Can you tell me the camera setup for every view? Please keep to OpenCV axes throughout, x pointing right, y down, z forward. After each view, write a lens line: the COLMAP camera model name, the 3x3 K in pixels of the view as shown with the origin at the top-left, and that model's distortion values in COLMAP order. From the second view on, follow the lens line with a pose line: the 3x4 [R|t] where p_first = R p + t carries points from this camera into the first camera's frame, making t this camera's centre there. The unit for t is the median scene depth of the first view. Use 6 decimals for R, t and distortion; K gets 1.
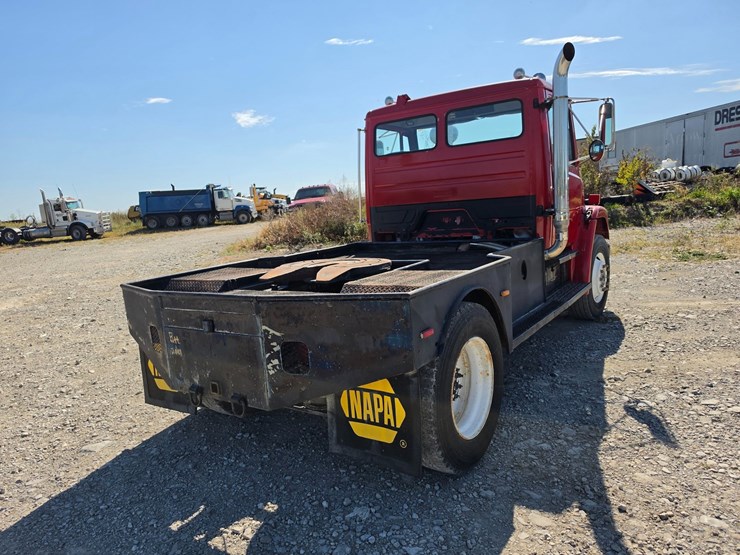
lens RADIAL K [[513.7, 0, 367.1], [0, 513.7, 281.0], [0, 0, 1]] dist [0.040858, -0.055772]
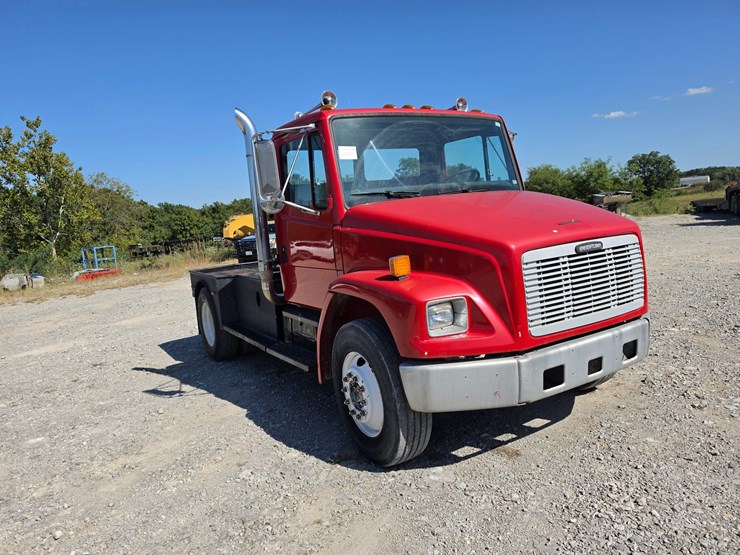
lens RADIAL K [[512.5, 0, 369.5], [0, 512.5, 280.4], [0, 0, 1]] dist [0.085237, -0.110677]
pose [[-0.385319, 0.227389, -0.894329, 1.108166], [-0.023543, 0.966426, 0.255864, -0.332481], [0.922483, 0.119644, -0.367029, 1.421137]]
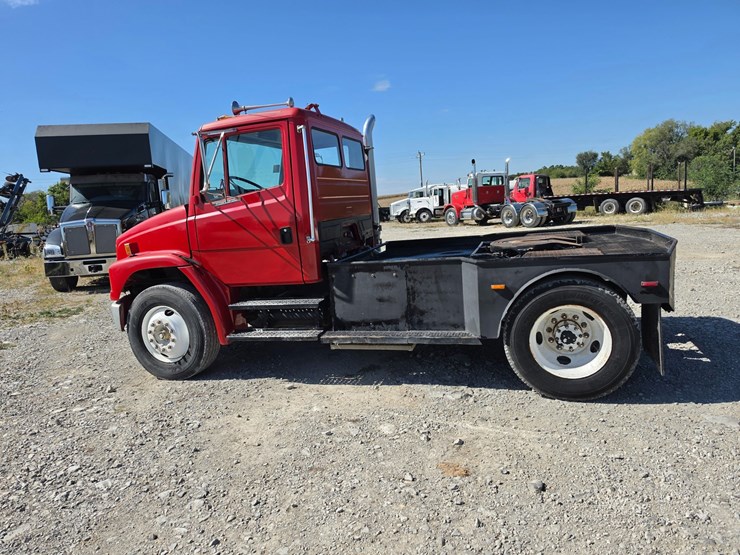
lens RADIAL K [[507.9, 0, 361.1], [0, 507.9, 276.0], [0, 0, 1]] dist [0.089099, -0.125944]
pose [[-0.282710, -0.036891, 0.958496, -0.907582], [0.250758, 0.961668, 0.110974, -0.150160], [-0.925849, 0.271724, -0.262622, 1.315973]]
